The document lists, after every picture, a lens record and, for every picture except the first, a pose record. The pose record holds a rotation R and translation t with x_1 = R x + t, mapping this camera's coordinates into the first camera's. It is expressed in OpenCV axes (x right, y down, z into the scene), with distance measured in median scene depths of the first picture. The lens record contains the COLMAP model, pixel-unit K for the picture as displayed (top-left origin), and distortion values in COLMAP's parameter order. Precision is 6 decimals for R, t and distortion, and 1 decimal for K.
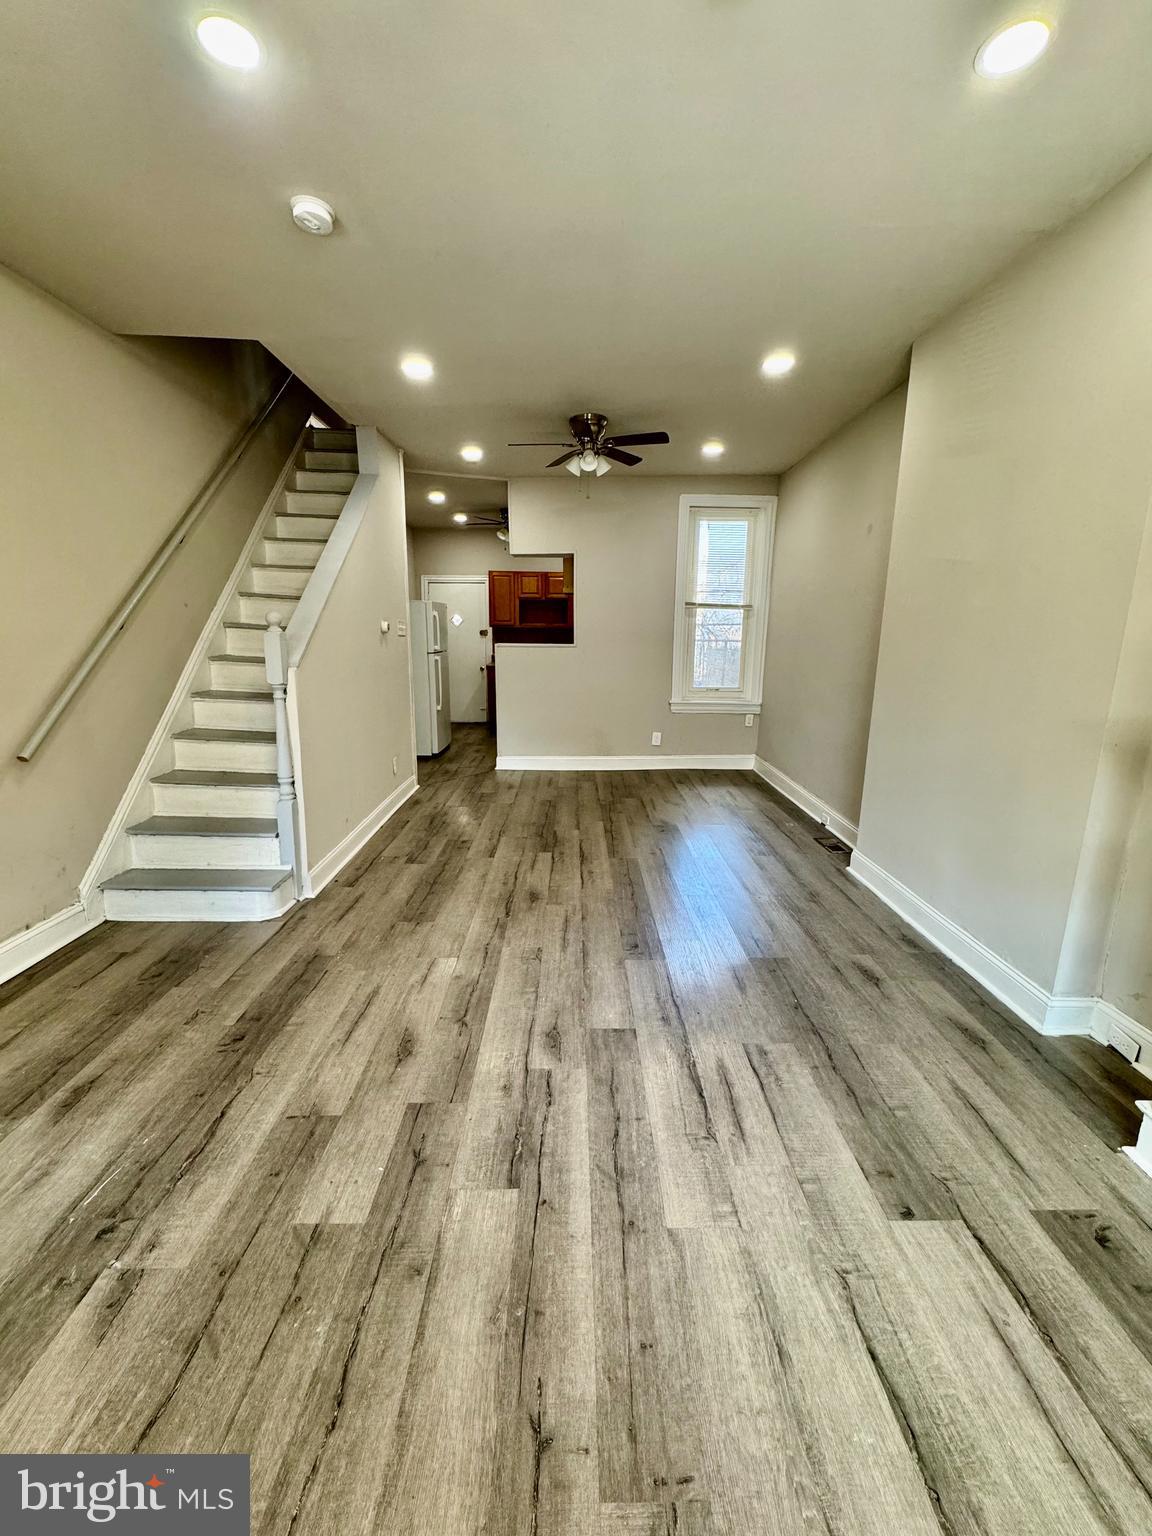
lens RADIAL K [[608.2, 0, 576.4], [0, 608.2, 767.3], [0, 0, 1]] dist [-0.000965, 0.000044]
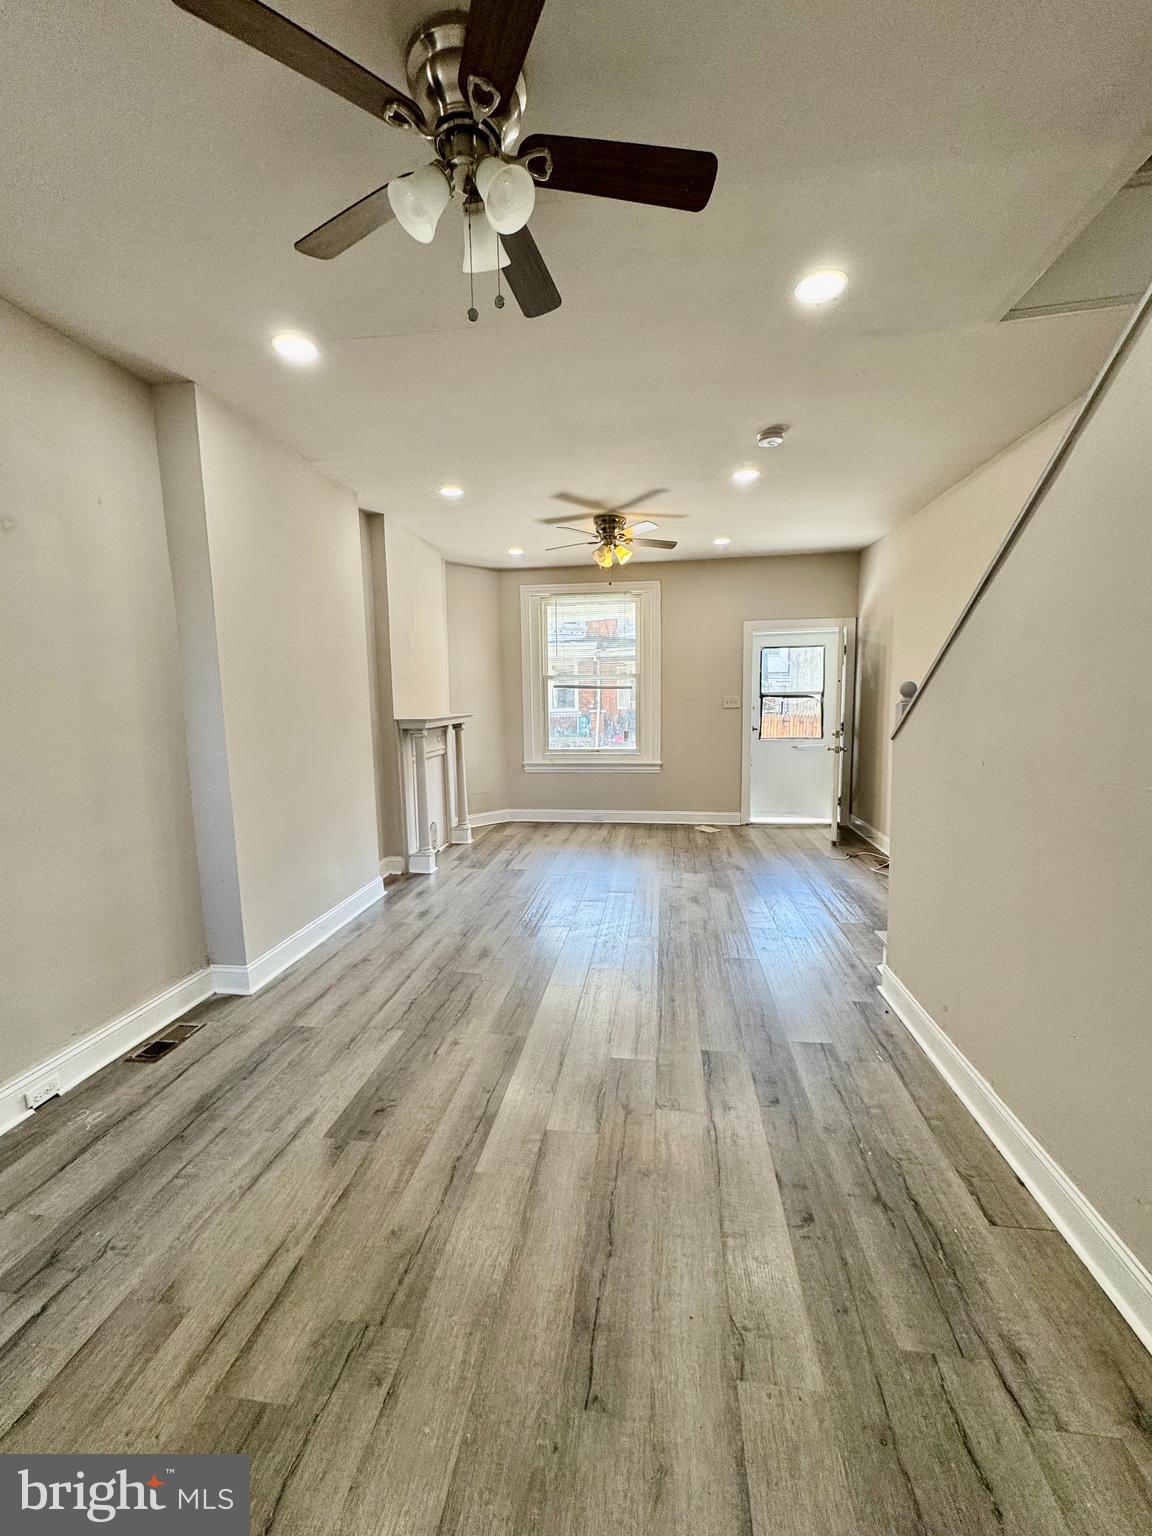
lens RADIAL K [[608.2, 0, 578.3], [0, 608.2, 766.2], [0, 0, 1]] dist [-0.000965, 0.000044]
pose [[-0.990069, -0.010619, 0.140178, -0.131903], [0.036702, 0.943034, 0.330667, -0.499189], [-0.135704, 0.332528, -0.933279, 2.145391]]
